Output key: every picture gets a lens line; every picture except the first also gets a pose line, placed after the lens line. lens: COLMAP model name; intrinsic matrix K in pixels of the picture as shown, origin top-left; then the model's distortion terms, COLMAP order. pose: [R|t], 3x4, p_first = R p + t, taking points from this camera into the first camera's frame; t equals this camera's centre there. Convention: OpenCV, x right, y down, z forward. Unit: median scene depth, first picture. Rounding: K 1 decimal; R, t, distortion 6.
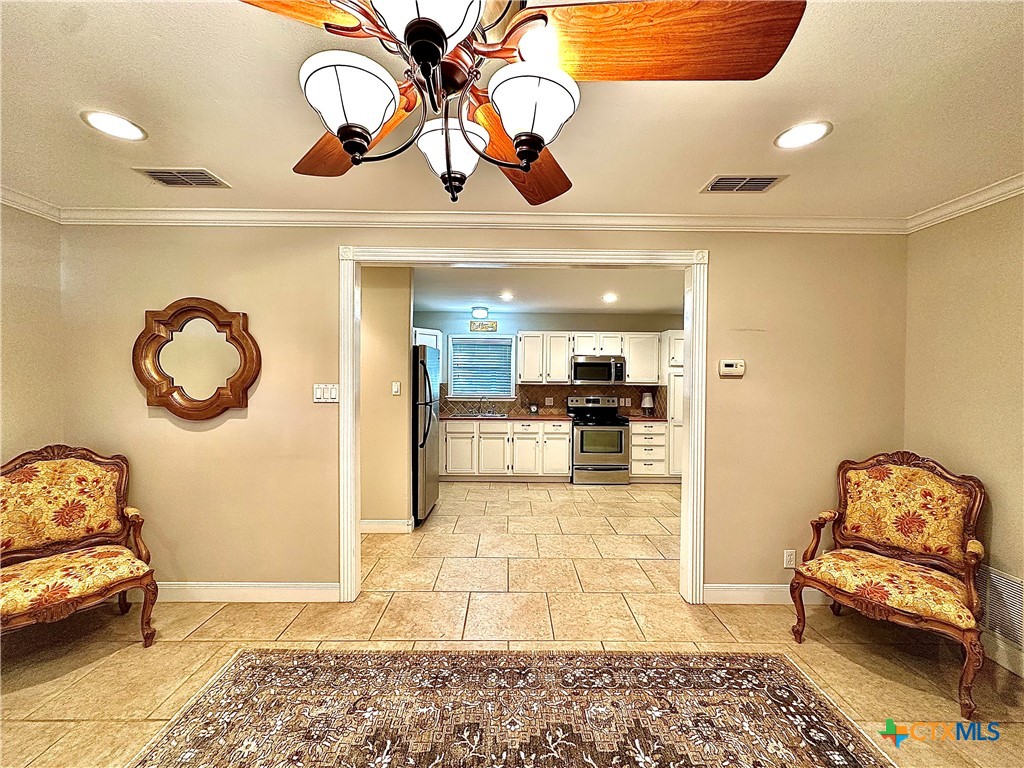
lens RADIAL K [[405.0, 0, 515.1], [0, 405.0, 384.4], [0, 0, 1]] dist [-0.002409, -0.000055]
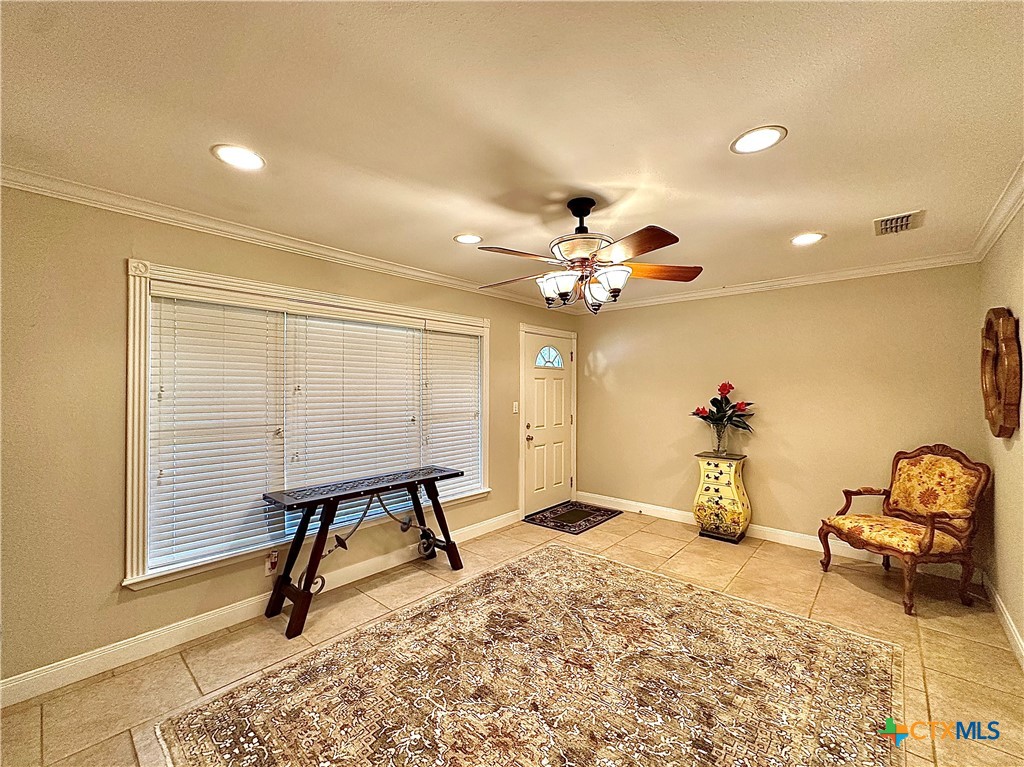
lens RADIAL K [[424.8, 0, 512.8], [0, 424.8, 384.5], [0, 0, 1]] dist [-0.000772, -0.000019]
pose [[-0.672578, -0.012807, -0.739915, 0.682392], [-0.020880, 0.999781, 0.001676, -0.012012], [0.739732, 0.016577, -0.672698, 0.794975]]
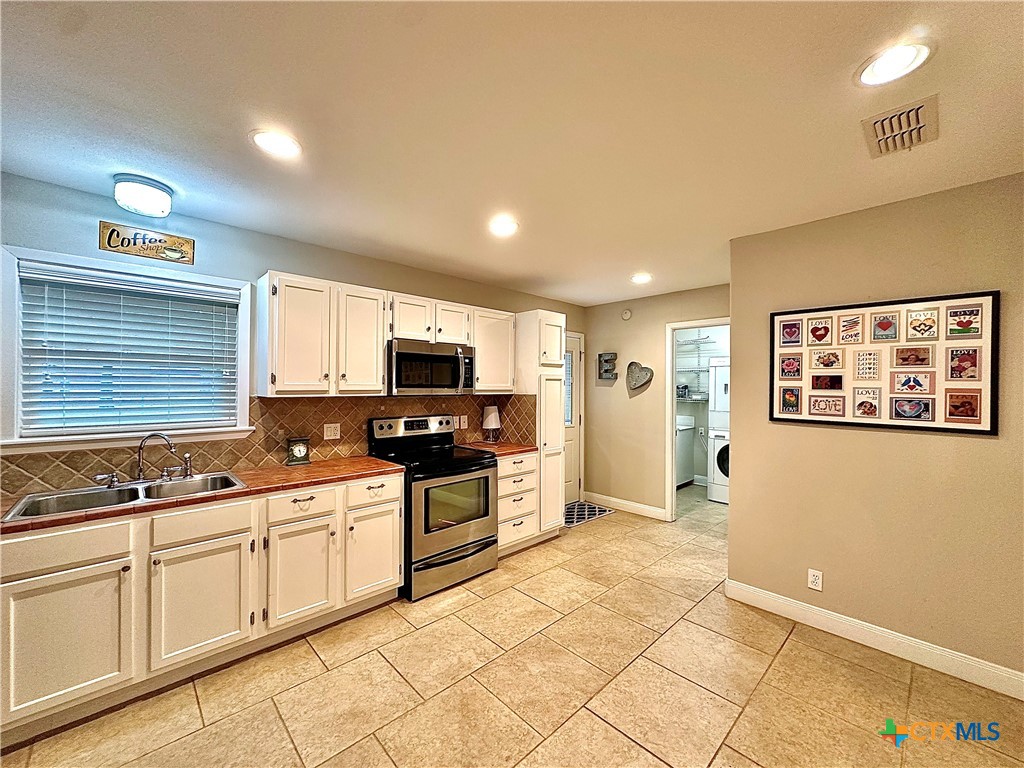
lens RADIAL K [[405.6, 0, 512.0], [0, 405.6, 383.6], [0, 0, 1]] dist [0.001158, 0.000197]
pose [[0.733421, -0.002935, 0.679768, -0.207662], [0.009783, 0.999933, -0.006238, -0.024130], [-0.679704, 0.011225, 0.733401, 1.186924]]
